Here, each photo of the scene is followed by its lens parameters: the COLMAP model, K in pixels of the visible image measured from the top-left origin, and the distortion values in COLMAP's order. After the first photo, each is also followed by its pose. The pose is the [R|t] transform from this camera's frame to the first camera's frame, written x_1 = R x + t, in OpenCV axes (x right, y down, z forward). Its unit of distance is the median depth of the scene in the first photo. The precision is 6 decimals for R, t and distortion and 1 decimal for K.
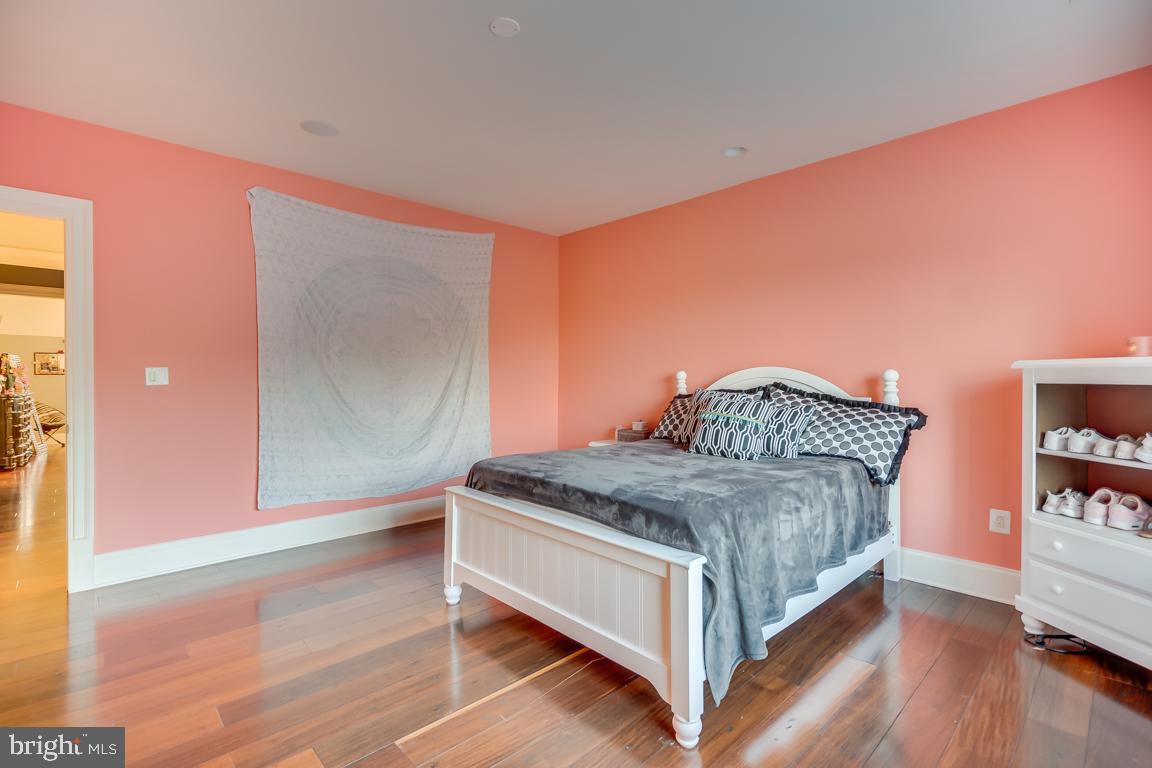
lens RADIAL K [[525.0, 0, 575.1], [0, 525.0, 379.9], [0, 0, 1]] dist [-0.008703, 0.003173]
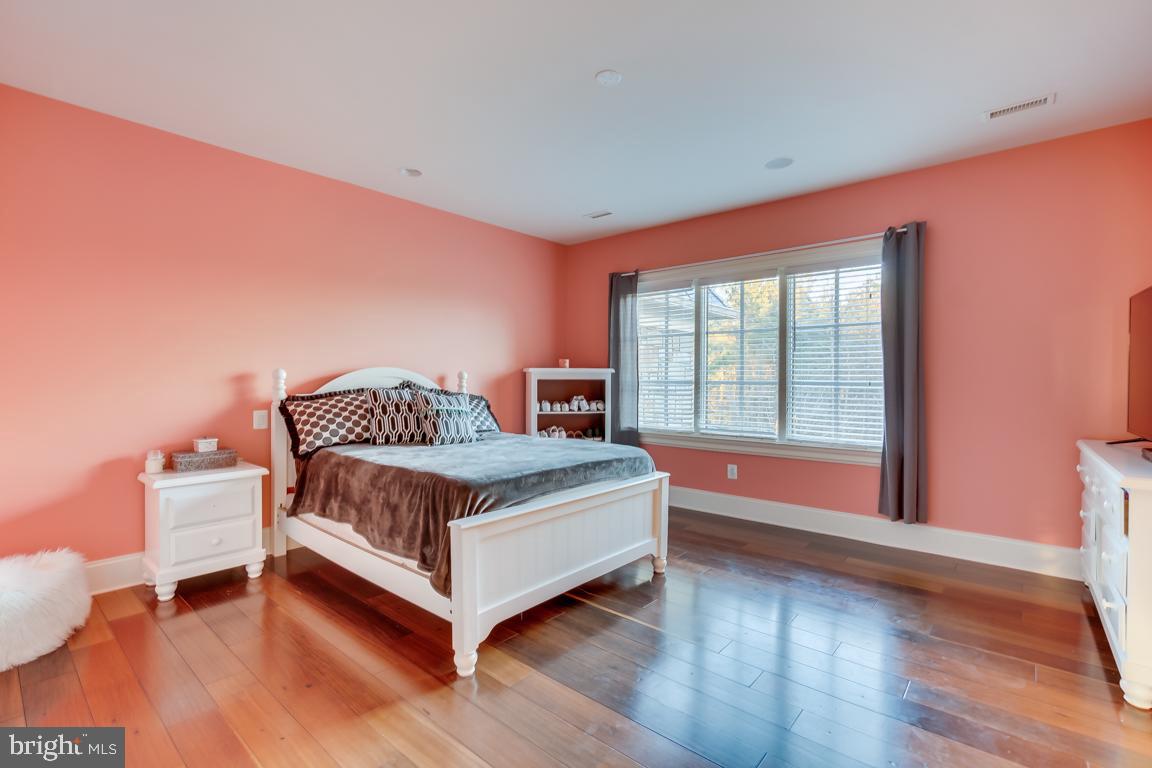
lens RADIAL K [[525.0, 0, 574.6], [0, 525.0, 381.5], [0, 0, 1]] dist [-0.008703, 0.003173]
pose [[-0.100074, -0.007473, 0.994952, -1.145867], [0.004518, 0.999958, 0.007965, -0.001136], [-0.994970, 0.005292, -0.100036, 1.056700]]
